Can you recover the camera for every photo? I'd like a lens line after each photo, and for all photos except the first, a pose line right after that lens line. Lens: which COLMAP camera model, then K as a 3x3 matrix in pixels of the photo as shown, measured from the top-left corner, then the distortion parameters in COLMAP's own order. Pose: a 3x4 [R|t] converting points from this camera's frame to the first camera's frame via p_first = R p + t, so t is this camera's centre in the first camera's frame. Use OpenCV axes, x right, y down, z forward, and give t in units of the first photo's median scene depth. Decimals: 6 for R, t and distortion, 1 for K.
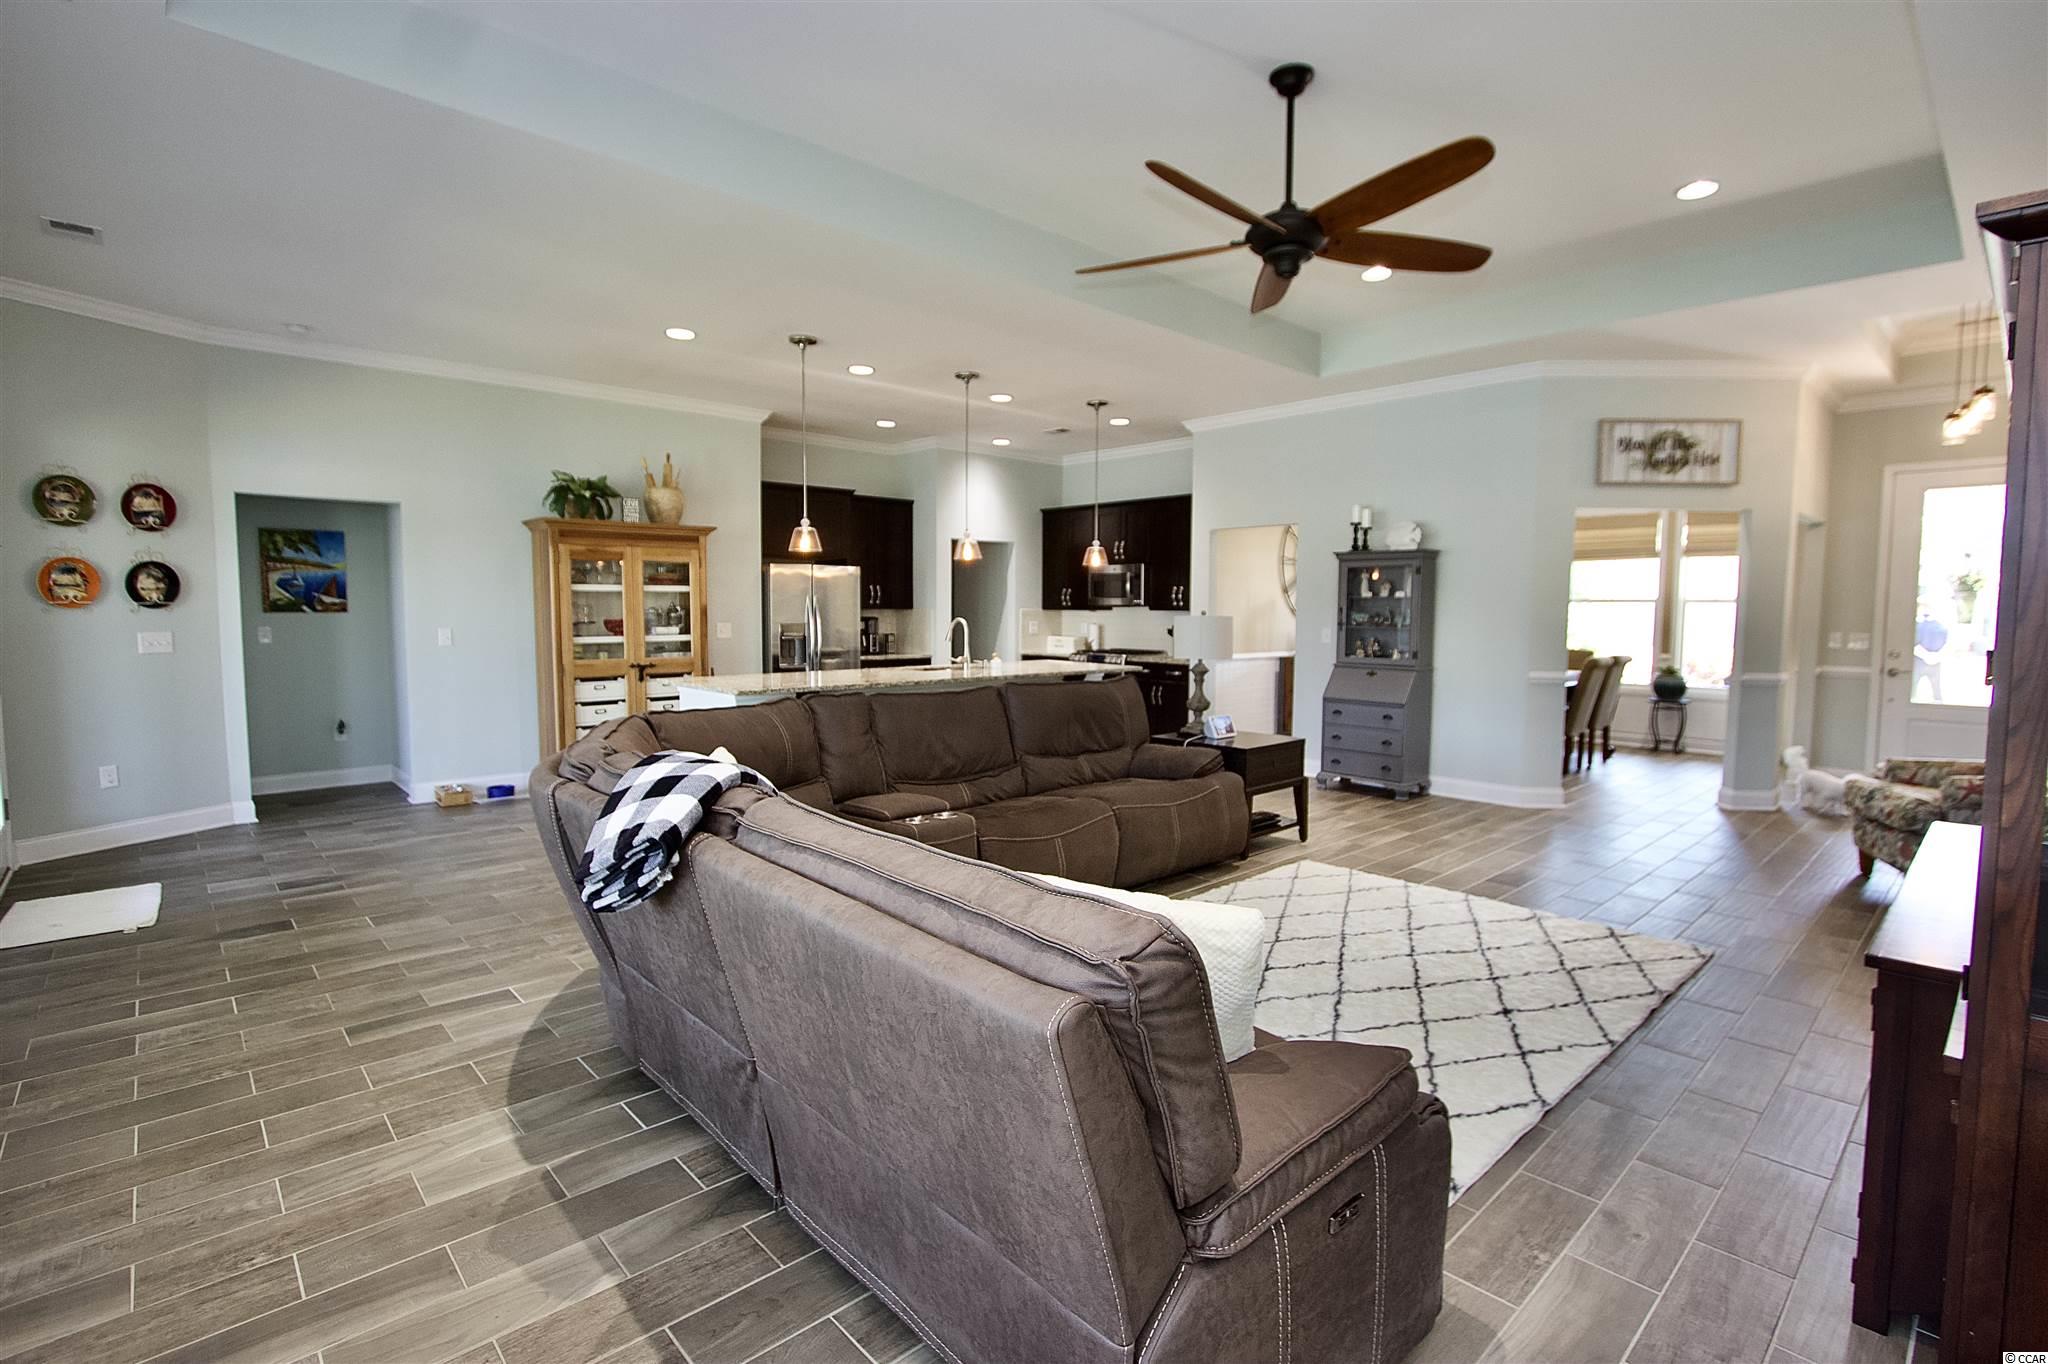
lens RADIAL K [[942.9, 0, 1027.1], [0, 942.9, 677.0], [0, 0, 1]] dist [-0.013399, 0.002352]
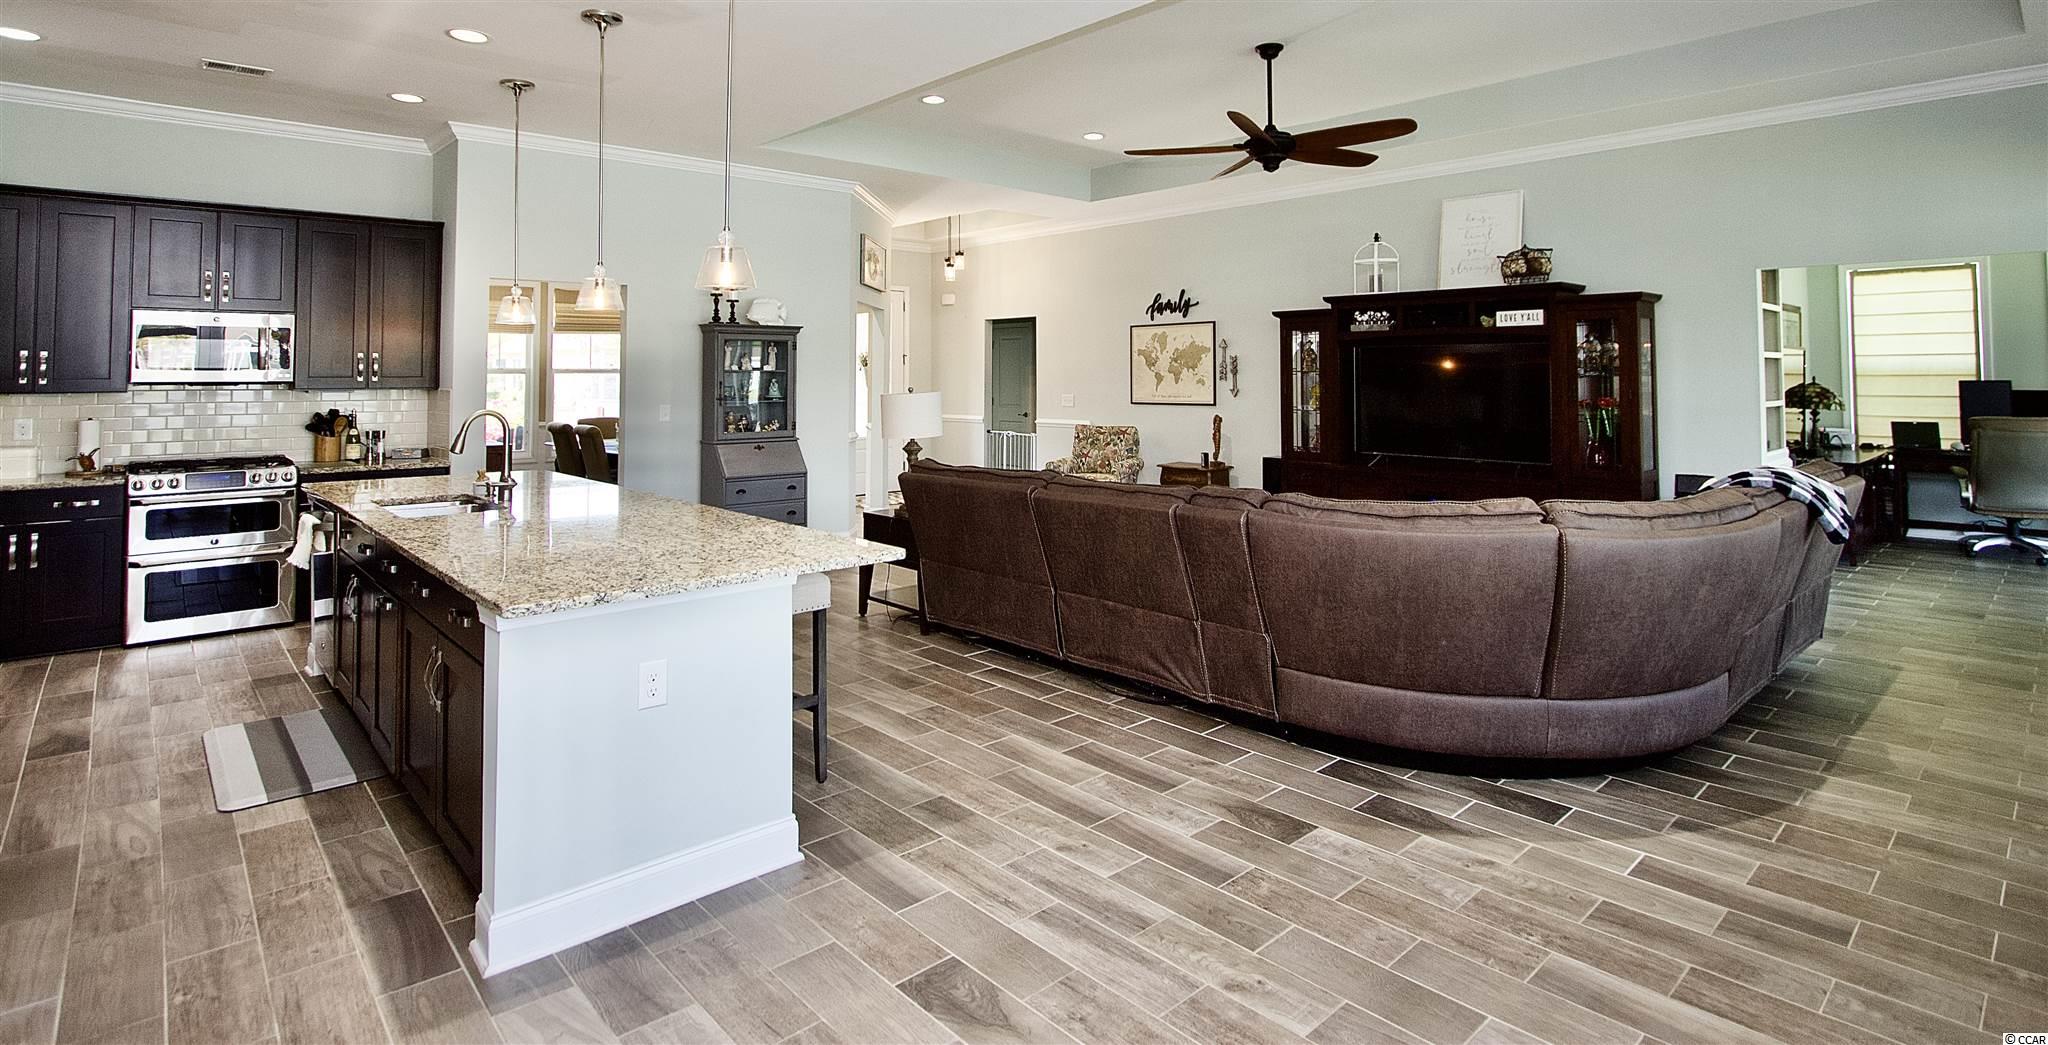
lens RADIAL K [[999.4, 0, 981.1], [0, 999.4, 346.9], [0, 0, 1]] dist [-0.000556, -0.000020]
pose [[0.025889, 0.025882, 0.999330, -0.693383], [0.075621, 0.996750, -0.027774, -0.063247], [-0.996801, 0.076289, 0.023848, 0.739342]]
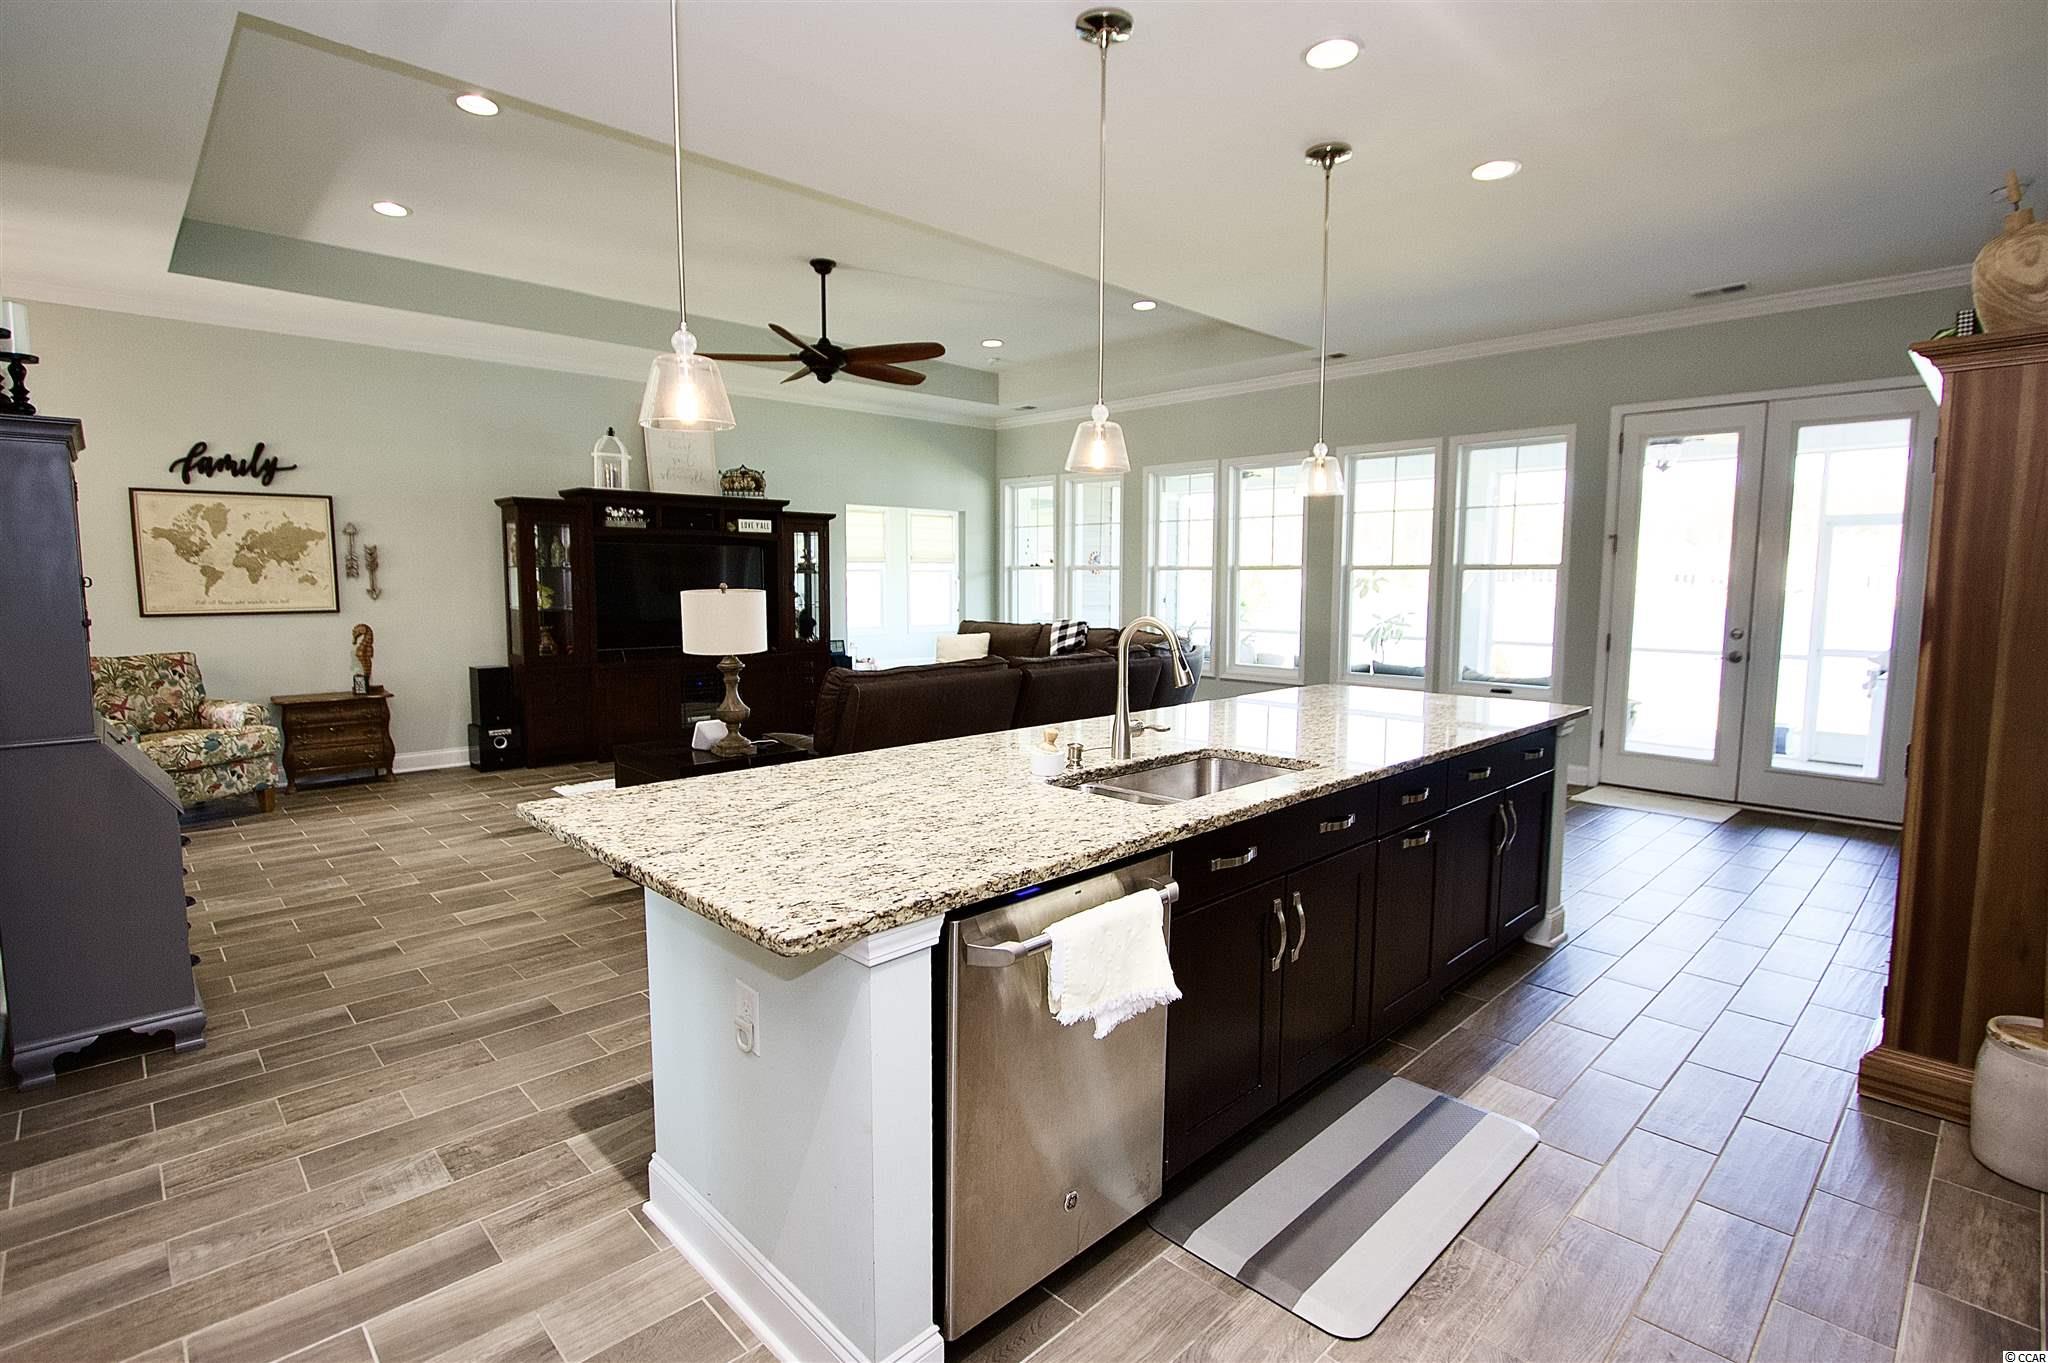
lens RADIAL K [[942.9, 0, 1017.2], [0, 942.9, 673.8], [0, 0, 1]] dist [-0.013399, 0.002352]
pose [[-0.999413, -0.002052, -0.034202, -0.012676], [-0.008195, 0.983552, 0.180438, -0.109065], [0.033269, 0.180613, -0.982991, 1.380358]]
